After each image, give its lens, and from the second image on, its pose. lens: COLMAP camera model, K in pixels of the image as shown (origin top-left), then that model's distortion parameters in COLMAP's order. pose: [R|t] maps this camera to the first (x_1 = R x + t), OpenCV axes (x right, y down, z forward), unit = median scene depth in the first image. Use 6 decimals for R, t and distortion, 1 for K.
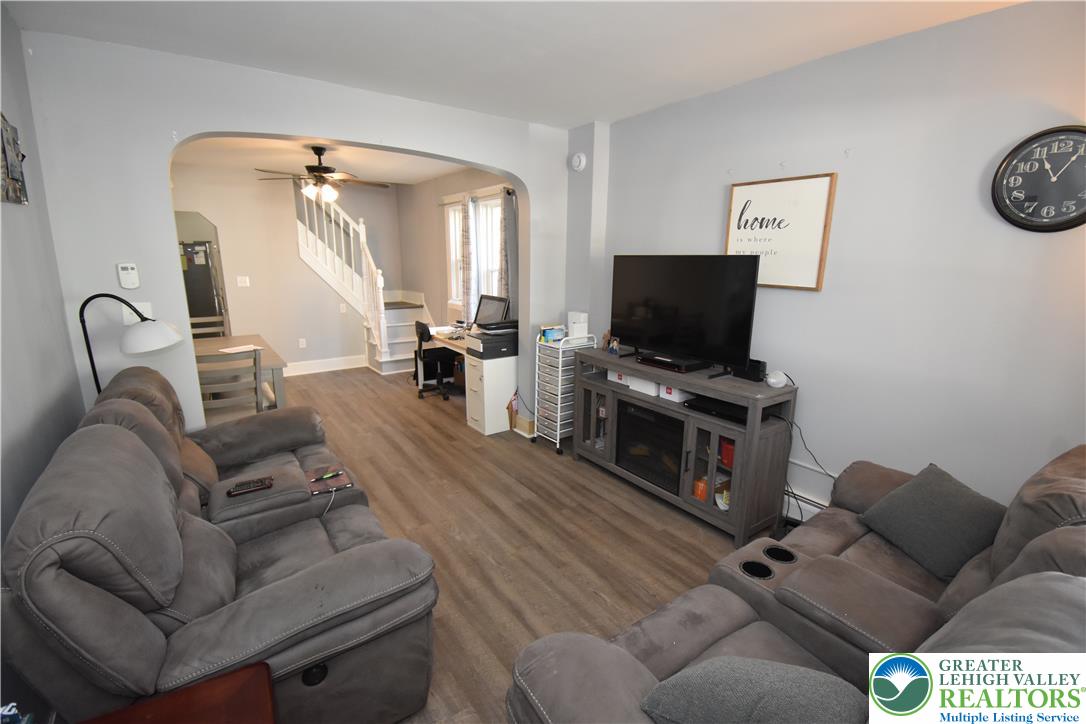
lens RADIAL K [[484.7, 0, 548.7], [0, 484.7, 363.2], [0, 0, 1]] dist [-0.000241, -0.001044]
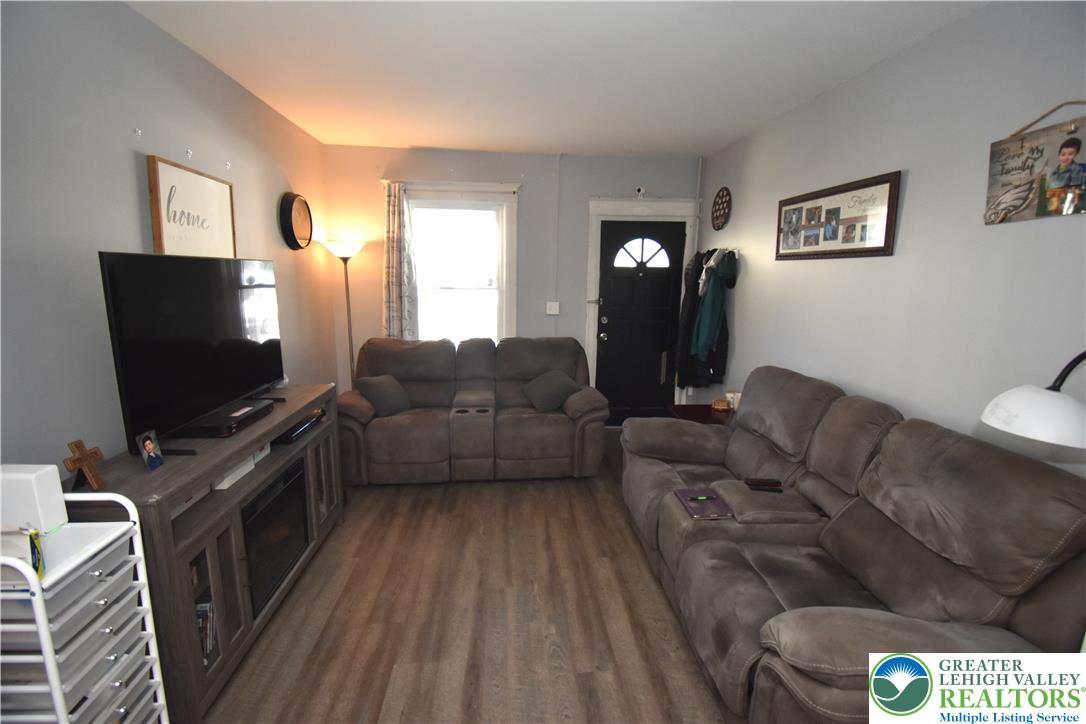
lens RADIAL K [[484.7, 0, 544.6], [0, 484.7, 364.7], [0, 0, 1]] dist [-0.000241, -0.001044]
pose [[-0.857610, -0.114844, 0.501314, -0.483181], [0.090902, 0.925555, 0.367539, -0.296462], [-0.506203, 0.360776, -0.783326, 1.370154]]
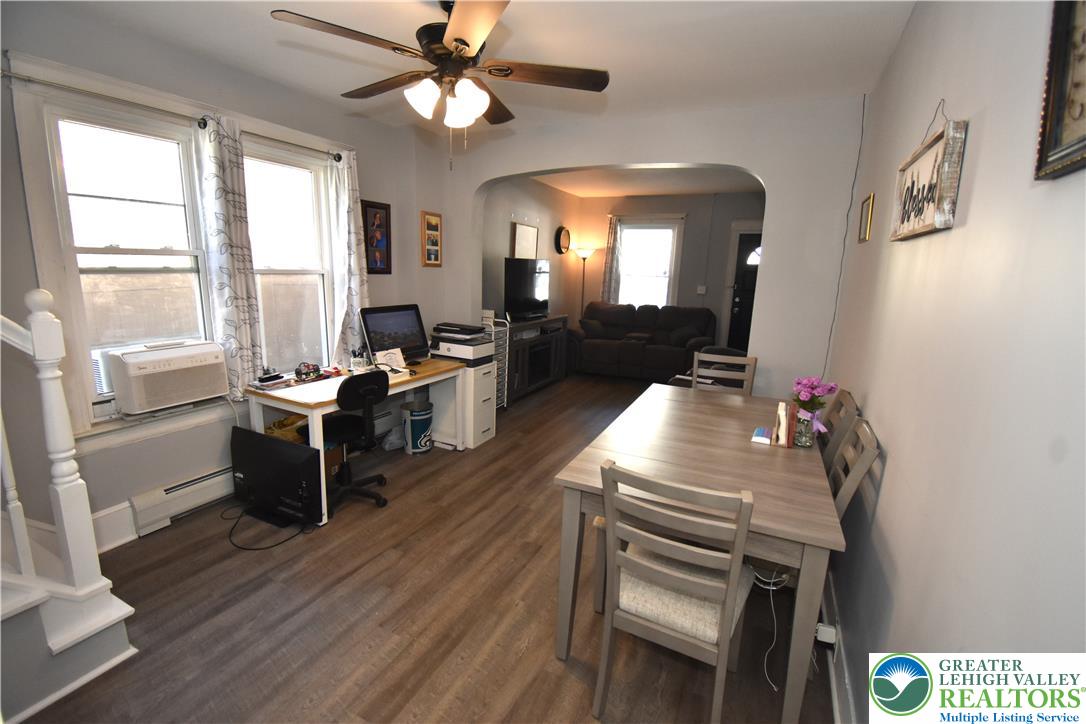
lens RADIAL K [[484.7, 0, 539.3], [0, 484.7, 362.0], [0, 0, 1]] dist [-0.000241, -0.001044]
pose [[-0.473983, -0.192752, 0.859178, -1.470715], [0.159147, 0.940924, 0.298888, -0.408620], [-0.866032, 0.278404, -0.415306, 1.896952]]
